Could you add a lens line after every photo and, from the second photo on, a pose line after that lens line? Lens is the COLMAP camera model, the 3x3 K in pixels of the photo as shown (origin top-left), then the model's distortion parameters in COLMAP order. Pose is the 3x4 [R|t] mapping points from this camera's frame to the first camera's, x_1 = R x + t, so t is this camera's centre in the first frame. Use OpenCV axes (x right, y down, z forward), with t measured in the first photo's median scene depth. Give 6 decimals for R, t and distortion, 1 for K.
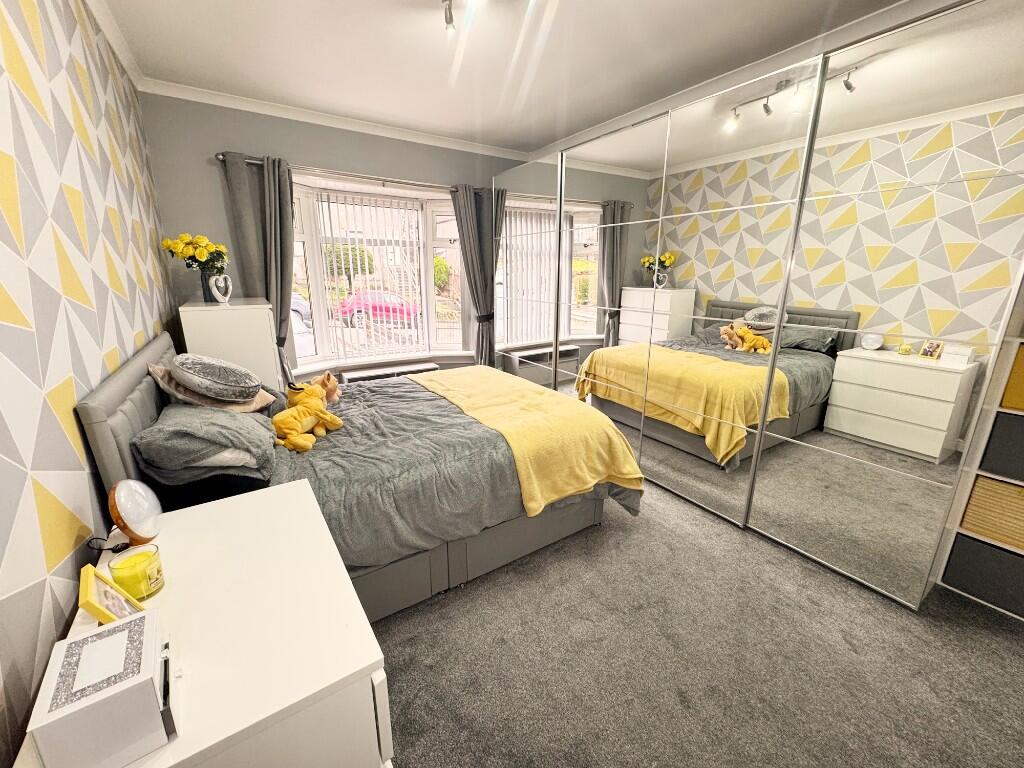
lens RADIAL K [[410.9, 0, 513.4], [0, 410.9, 382.2], [0, 0, 1]] dist [0.000480, -0.000025]
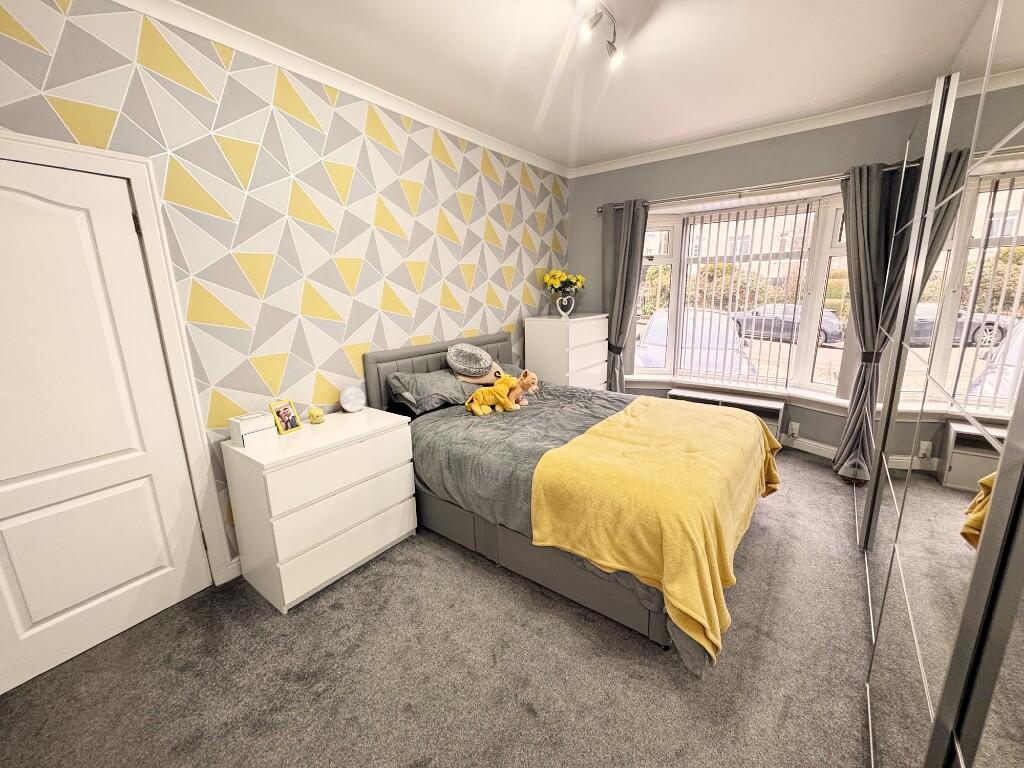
lens RADIAL K [[410.9, 0, 511.5], [0, 410.9, 384.4], [0, 0, 1]] dist [0.000480, -0.000025]
pose [[0.322656, 0.196418, -0.925912, 0.608424], [-0.224184, 0.966255, 0.126854, -0.108461], [0.919584, 0.166645, 0.355802, 0.380488]]
